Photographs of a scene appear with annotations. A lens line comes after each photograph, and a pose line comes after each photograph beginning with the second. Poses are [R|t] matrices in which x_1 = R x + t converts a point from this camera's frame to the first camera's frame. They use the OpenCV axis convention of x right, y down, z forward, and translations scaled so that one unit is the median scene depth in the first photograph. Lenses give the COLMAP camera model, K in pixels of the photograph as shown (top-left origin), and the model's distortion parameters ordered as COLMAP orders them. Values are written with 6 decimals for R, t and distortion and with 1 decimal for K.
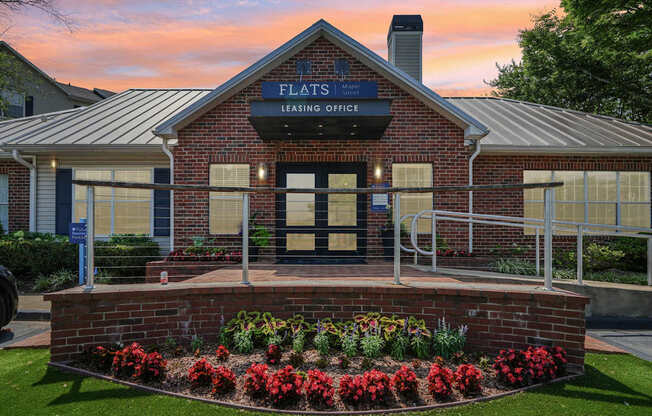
lens RADIAL K [[343.3, 0, 329.5], [0, 343.3, 225.3], [0, 0, 1]] dist [-0.000756, -0.000974]
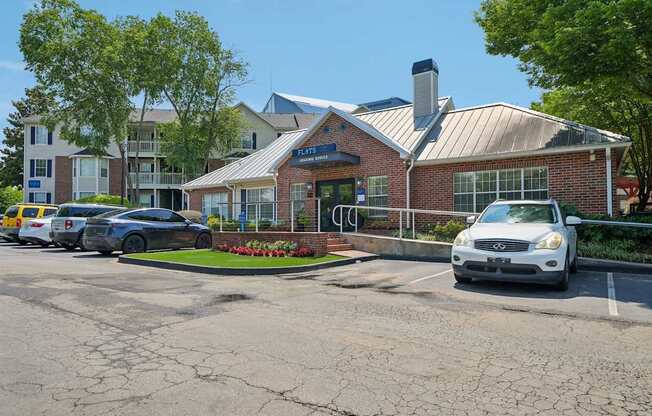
lens RADIAL K [[502.5, 0, 327.7], [0, 502.5, 197.5], [0, 0, 1]] dist [0.019756, 0.001497]
pose [[0.781378, -0.044014, -0.622504, 1.626128], [0.020658, 0.998787, -0.044689, 0.035535], [0.623716, 0.022059, 0.781340, -1.140451]]
